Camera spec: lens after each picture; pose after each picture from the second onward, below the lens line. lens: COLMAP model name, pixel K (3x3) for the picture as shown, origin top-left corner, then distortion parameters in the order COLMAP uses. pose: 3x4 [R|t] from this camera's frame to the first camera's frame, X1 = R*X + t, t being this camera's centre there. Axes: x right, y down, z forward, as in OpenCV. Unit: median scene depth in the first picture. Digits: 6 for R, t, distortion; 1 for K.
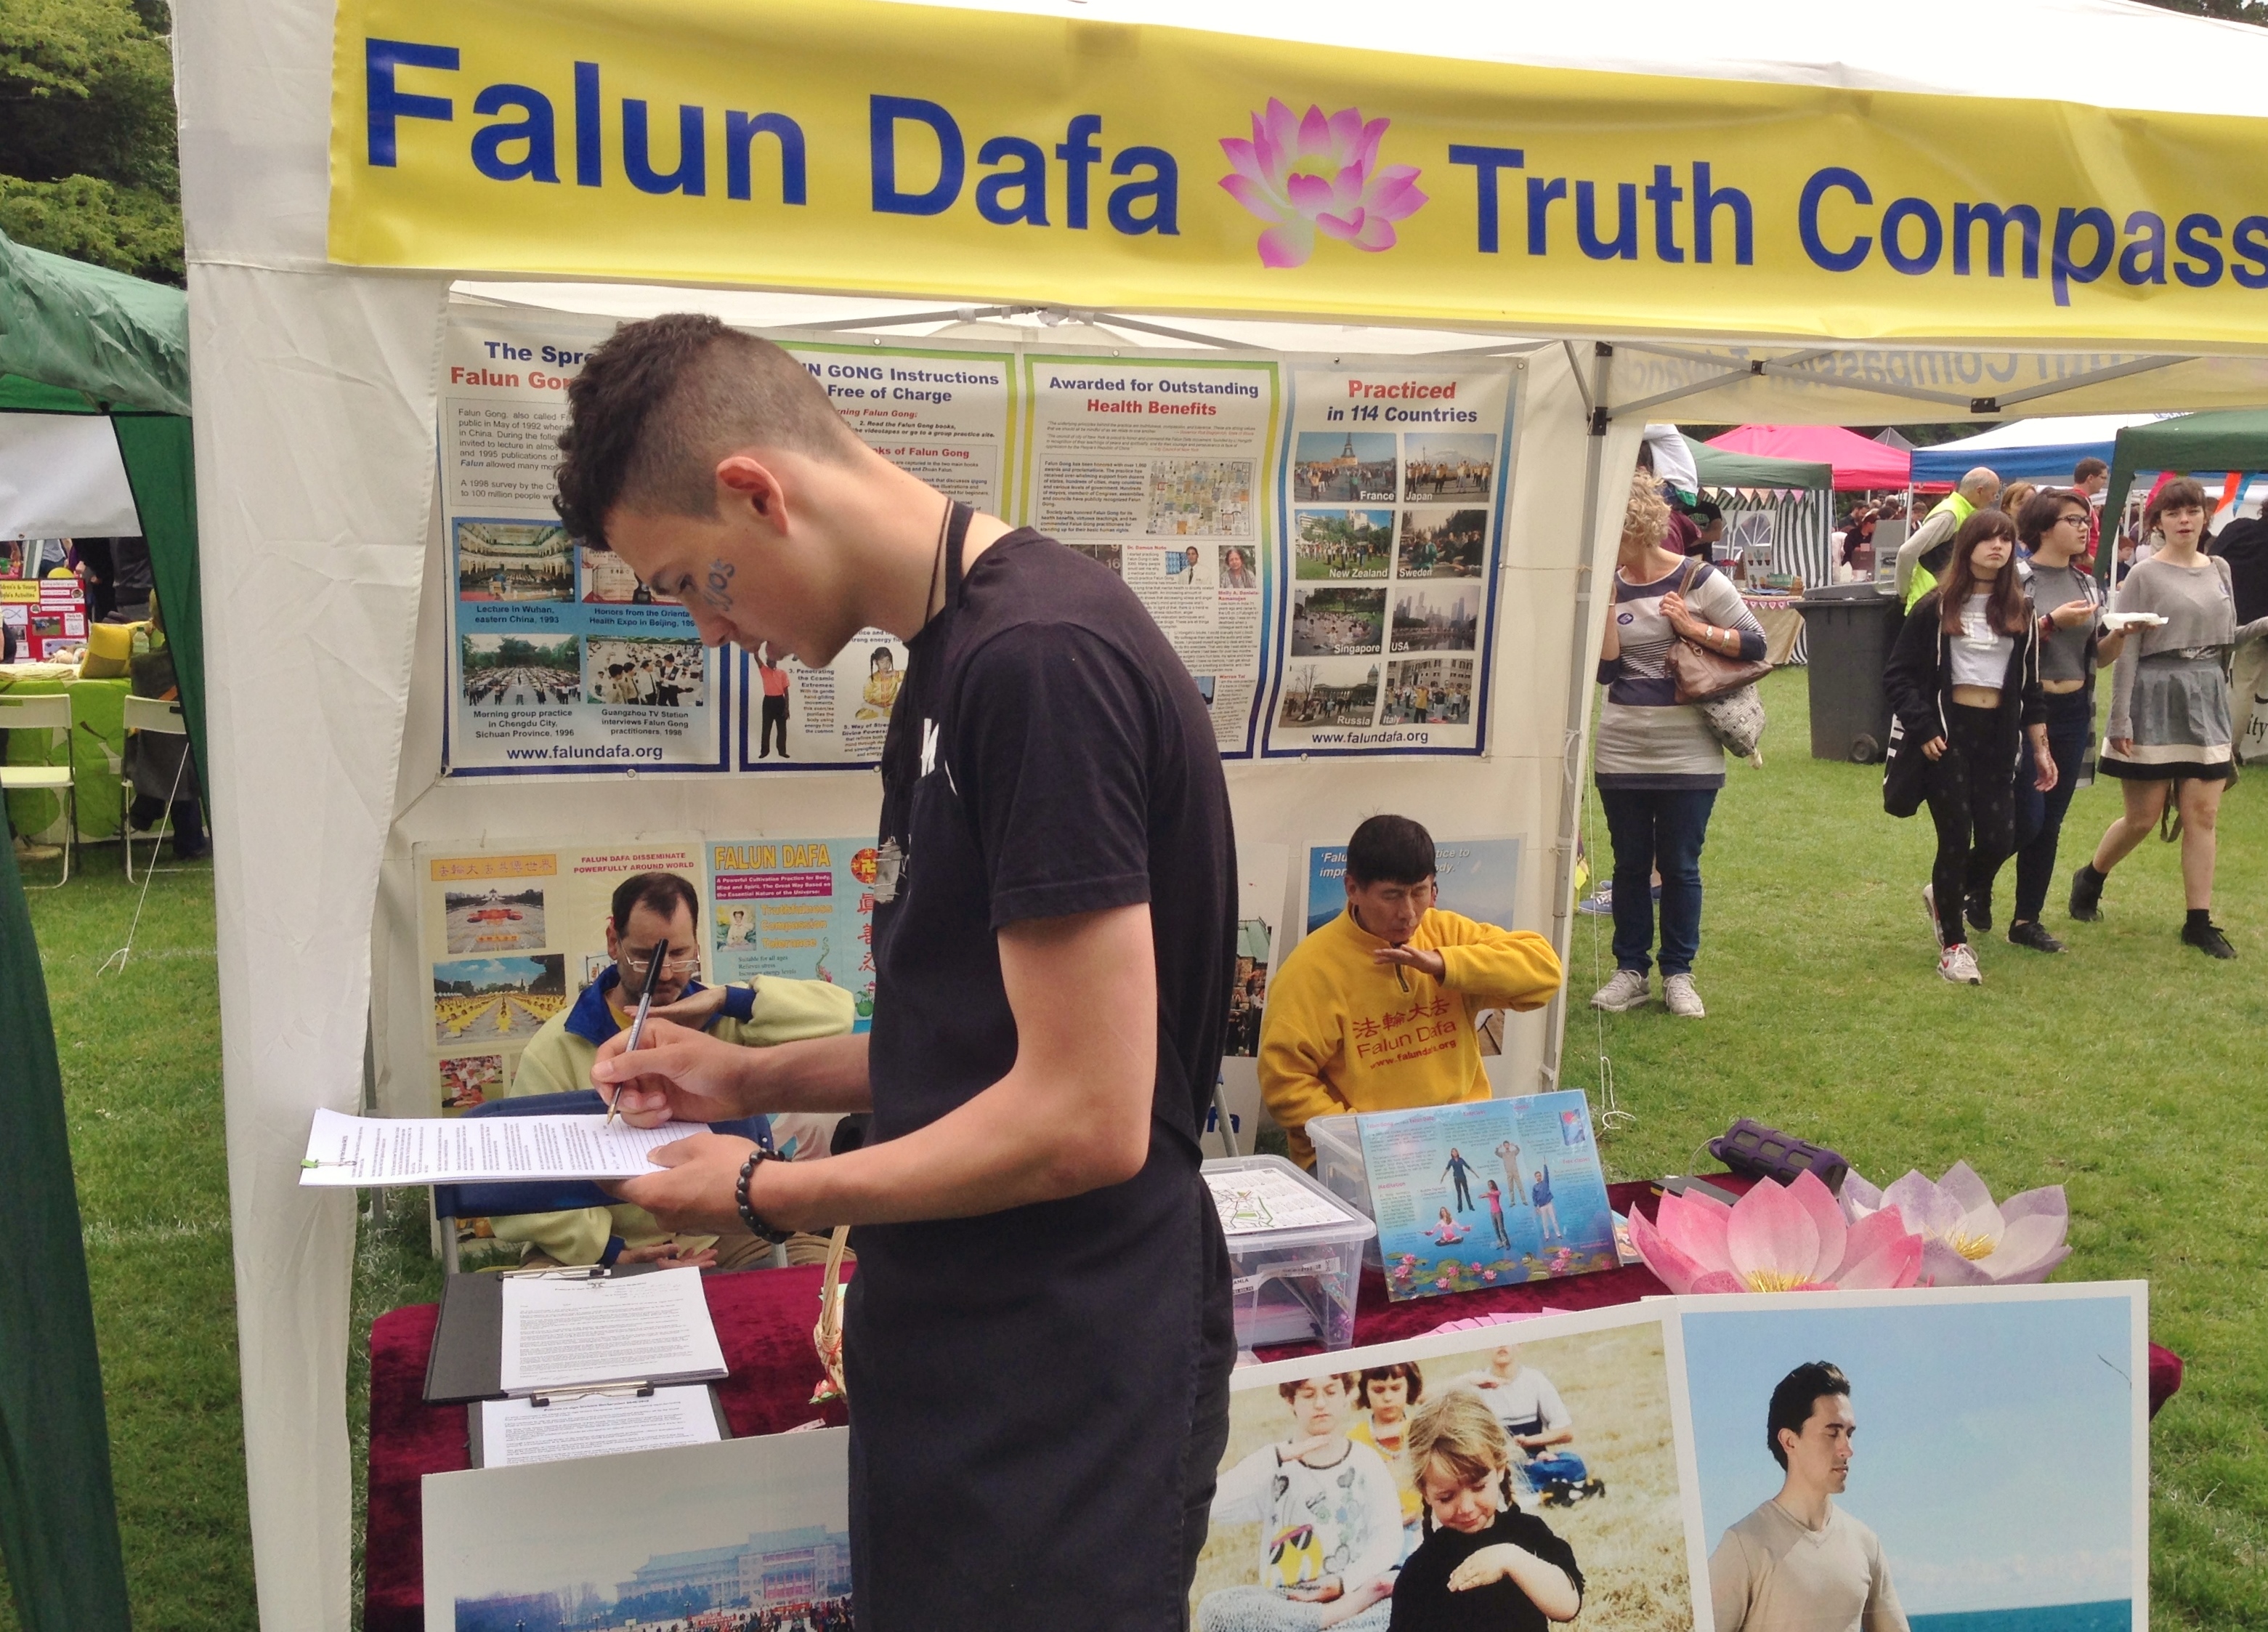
lens RADIAL K [[2211.3, 0, 1138.7], [0, 2211.3, 792.7], [0, 0, 1]] dist [0.175145, -0.337339]
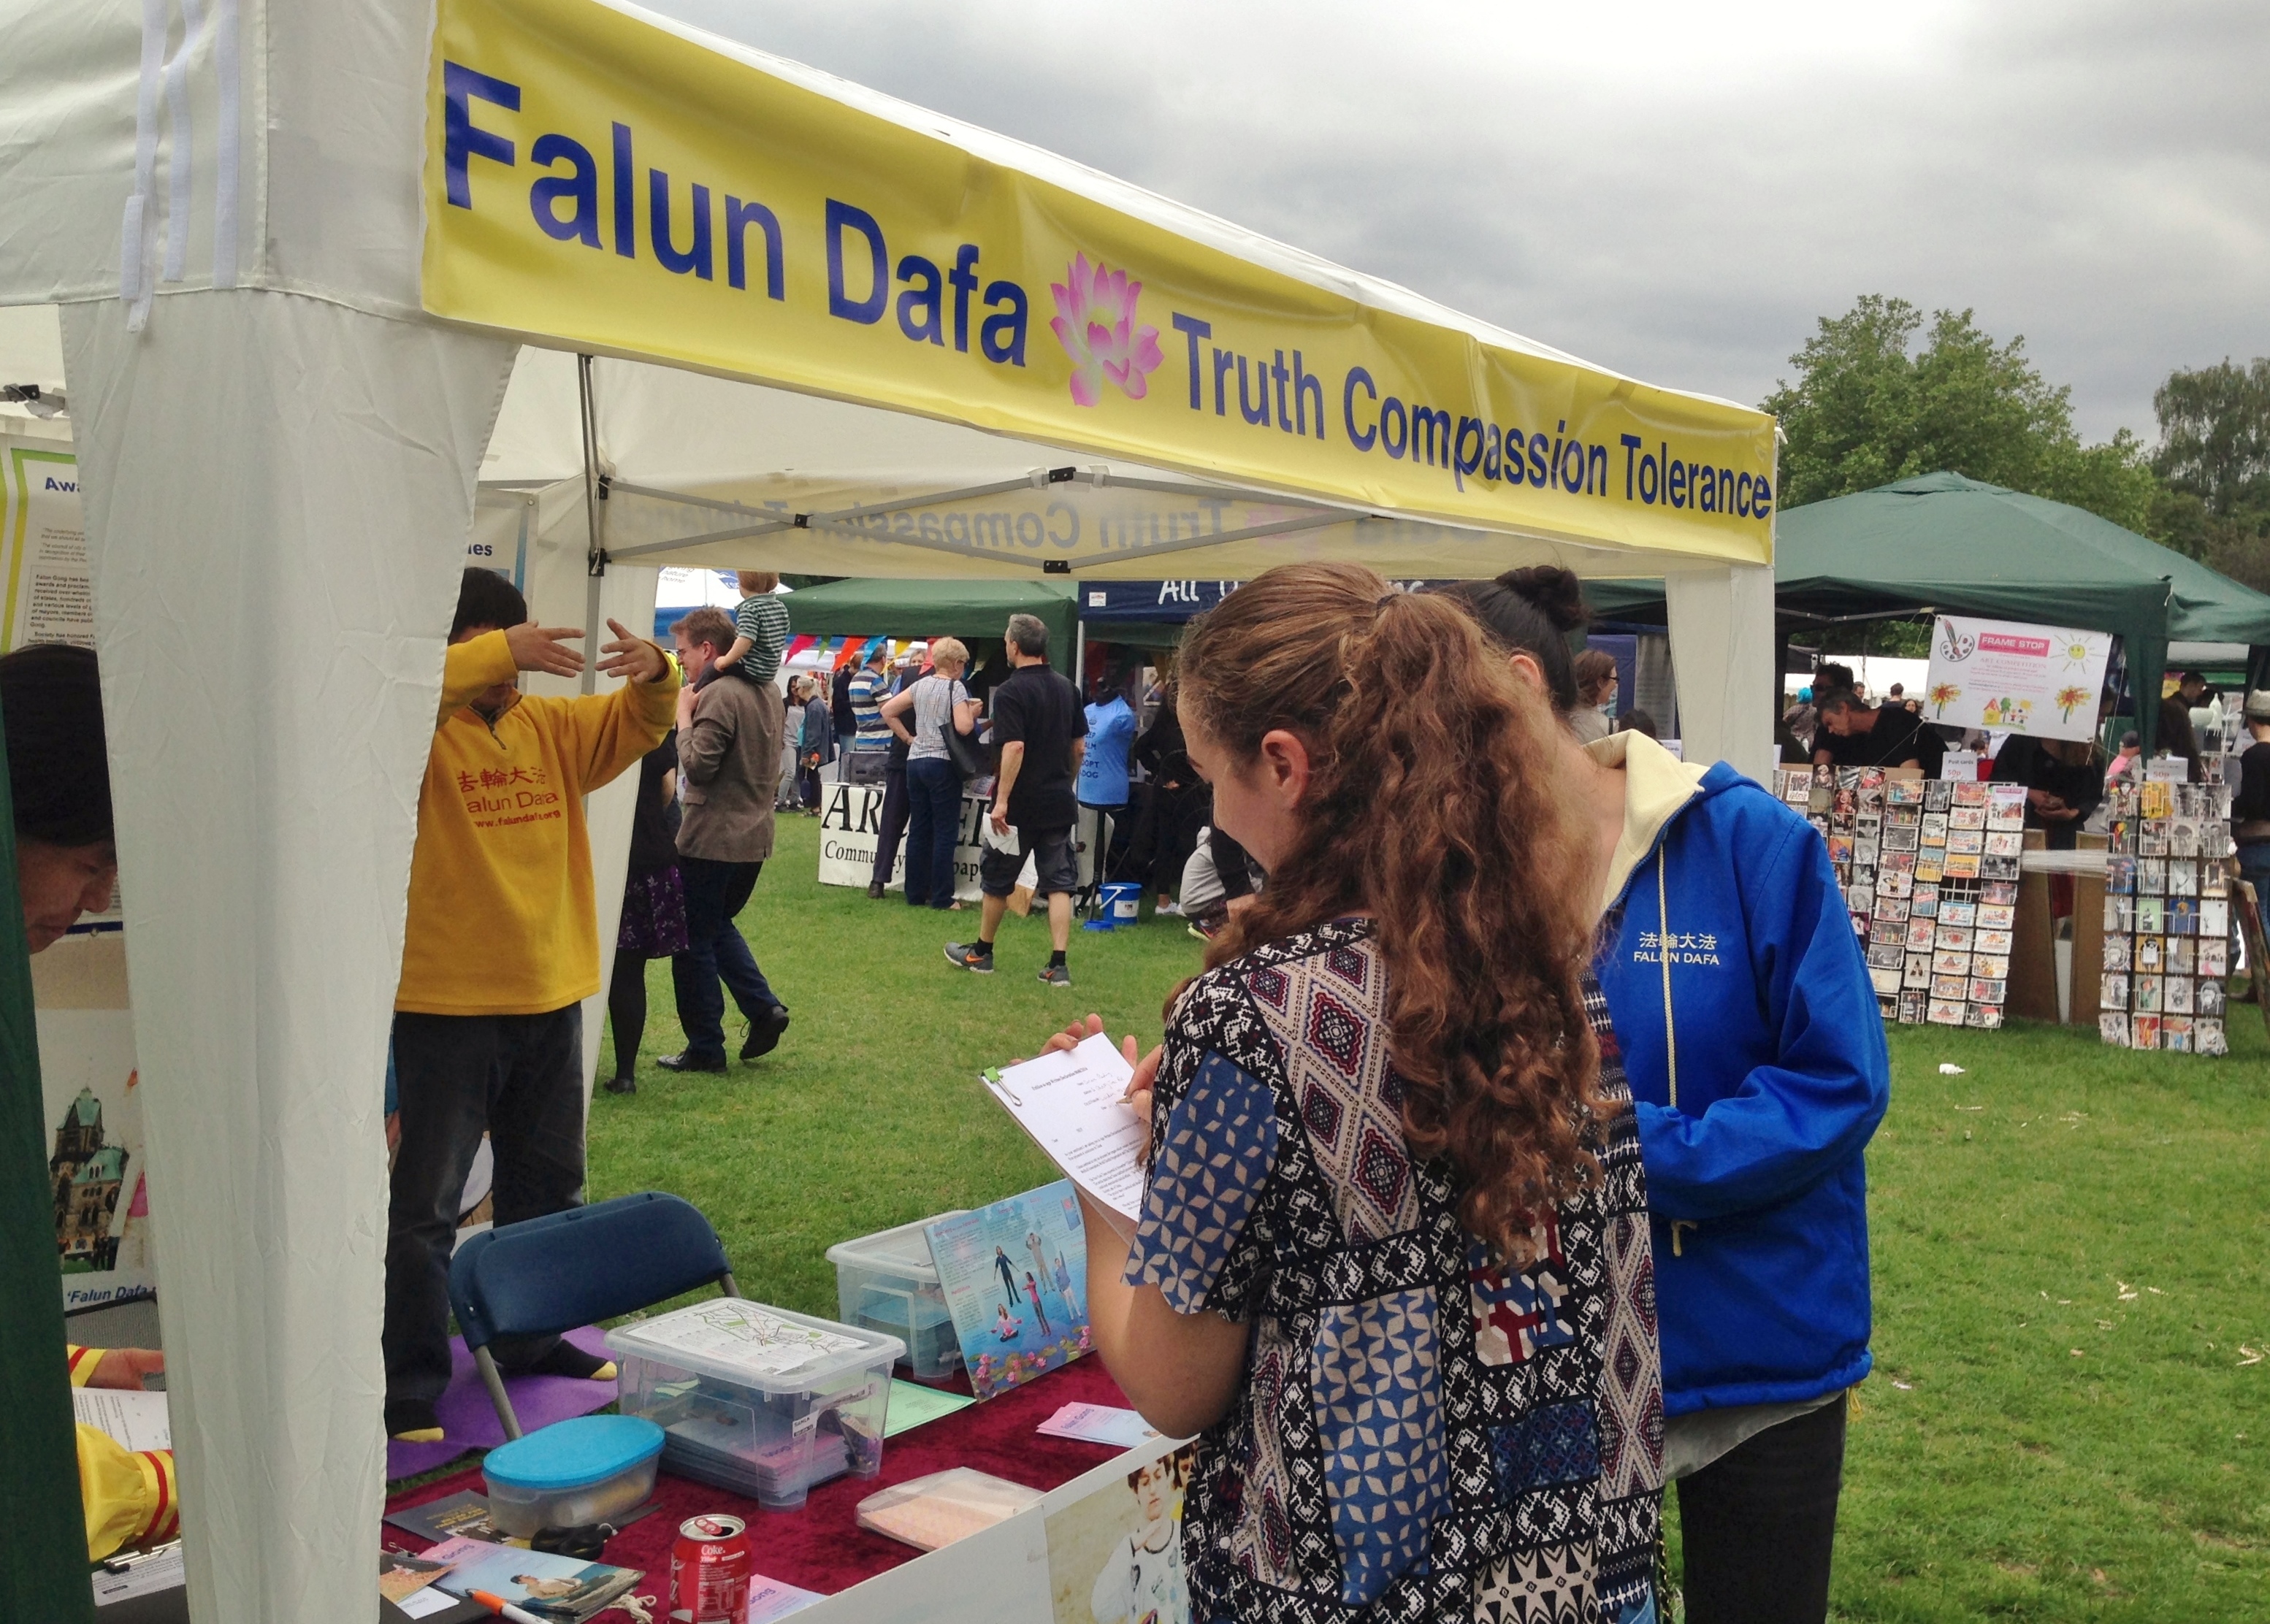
lens RADIAL K [[2240.5, 0, 1100.7], [0, 2240.5, 770.3], [0, 0, 1]] dist [0.144040, -0.297251]
pose [[0.794417, -0.008158, 0.607318, -0.266561], [0.055747, 0.996669, -0.059532, 0.001978], [-0.604809, 0.081149, 0.792225, 0.069087]]
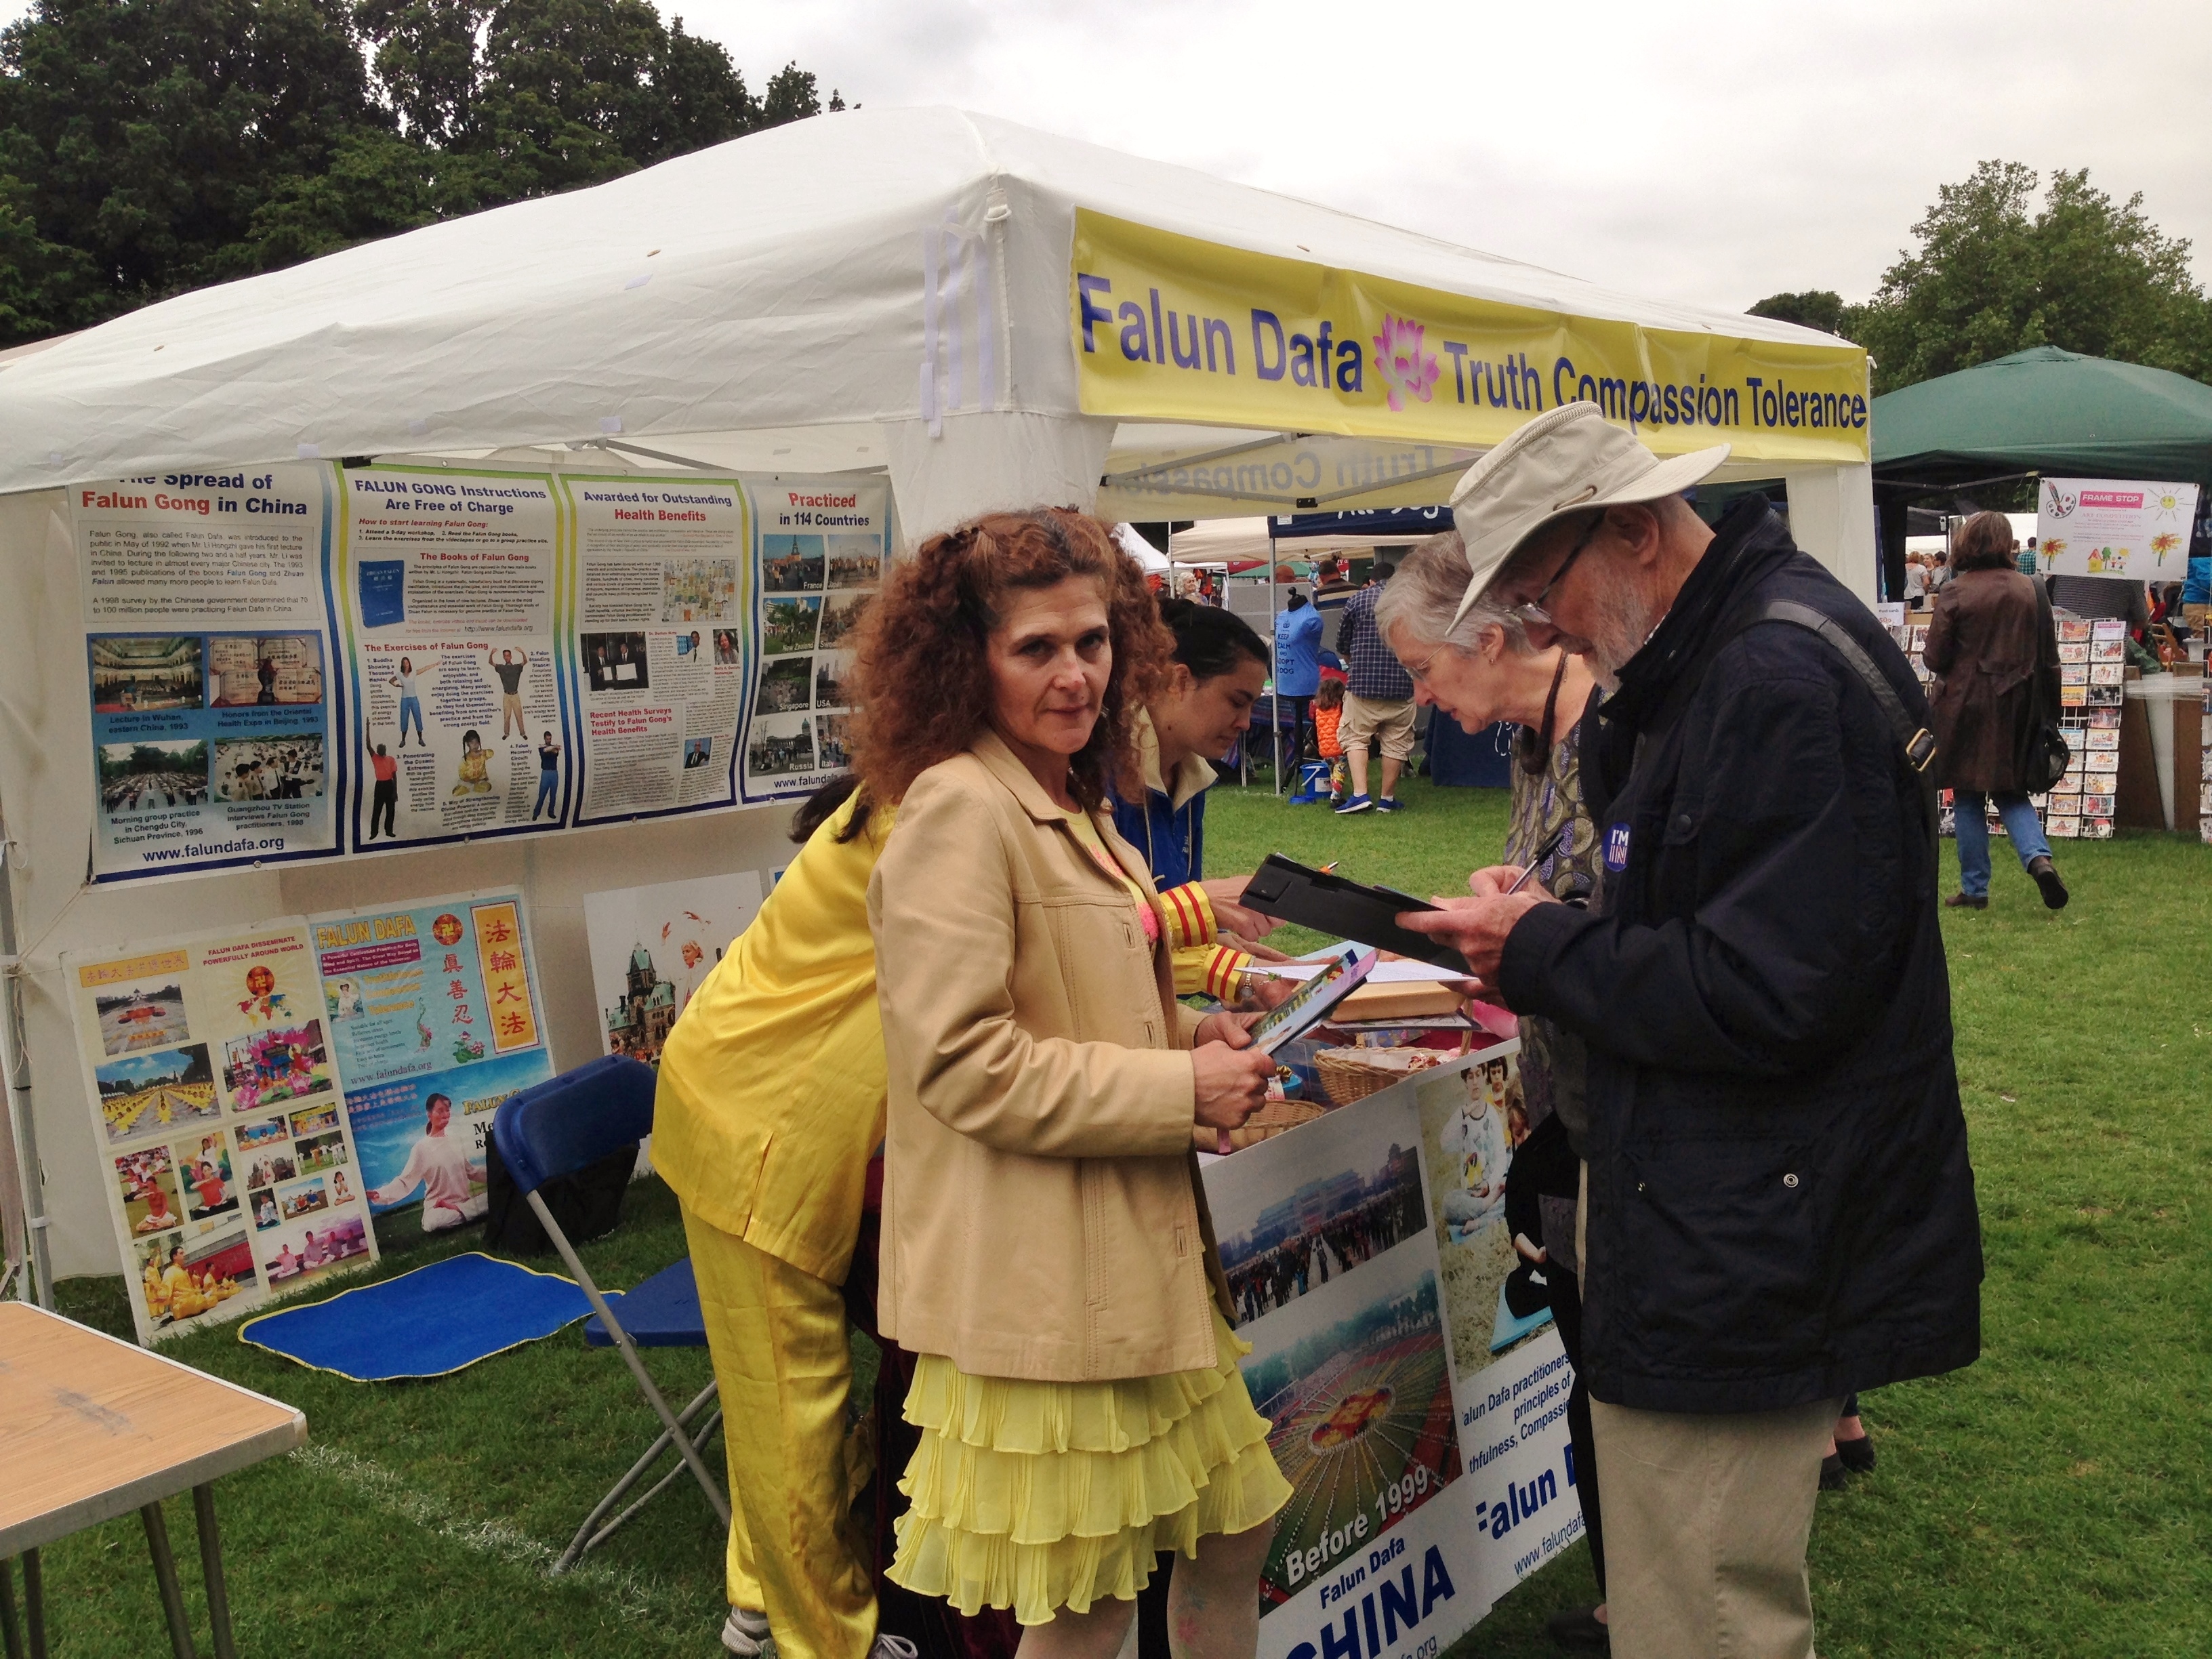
lens RADIAL K [[2163.5, 0, 1106.0], [0, 2163.5, 829.5], [0, 0, 1]] dist [0.136216, -0.232081]
pose [[0.829954, -0.100583, 0.548689, -0.475027], [0.119358, 0.992850, 0.001461, 0.022064], [-0.544913, 0.064278, 0.836025, -0.104996]]
